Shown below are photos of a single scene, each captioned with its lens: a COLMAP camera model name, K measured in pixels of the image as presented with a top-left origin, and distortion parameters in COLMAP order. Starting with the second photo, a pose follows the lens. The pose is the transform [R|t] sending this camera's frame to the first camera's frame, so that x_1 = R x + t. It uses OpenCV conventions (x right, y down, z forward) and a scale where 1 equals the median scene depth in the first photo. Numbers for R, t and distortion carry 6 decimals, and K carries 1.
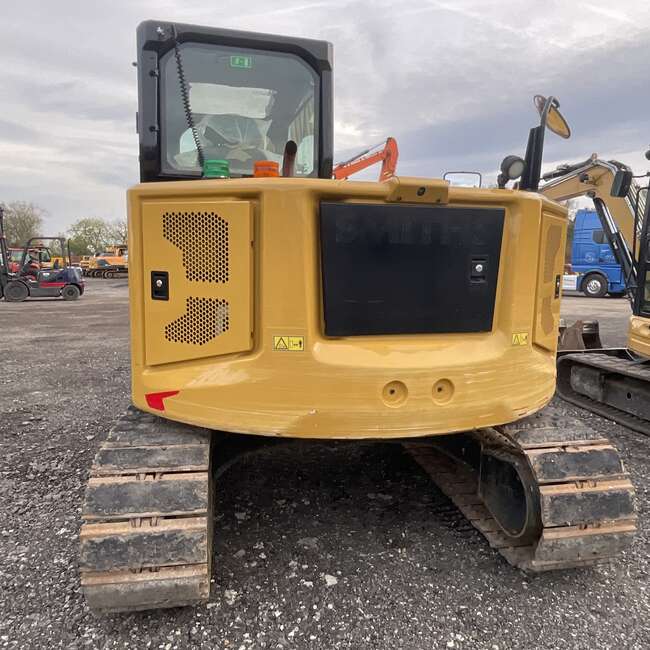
lens RADIAL K [[530.3, 0, 325.0], [0, 530.3, 325.0], [0, 0, 1]] dist [0.002219, -0.004337]
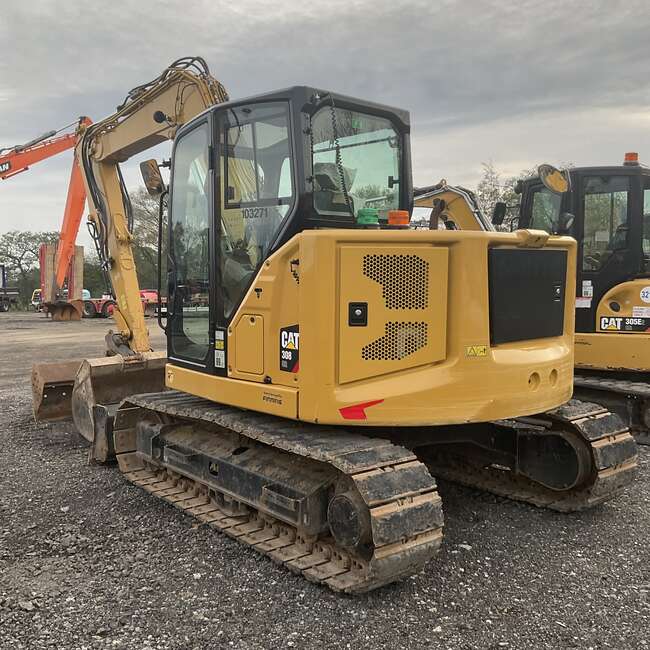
lens RADIAL K [[720.2, 0, 327.1], [0, 720.2, 324.6], [0, 0, 1]] dist [0.137139, -0.302143]
pose [[0.873255, -0.054833, 0.484169, -1.172954], [0.082985, 0.995868, -0.036890, 0.003423], [-0.480146, 0.072393, 0.874197, -0.399336]]
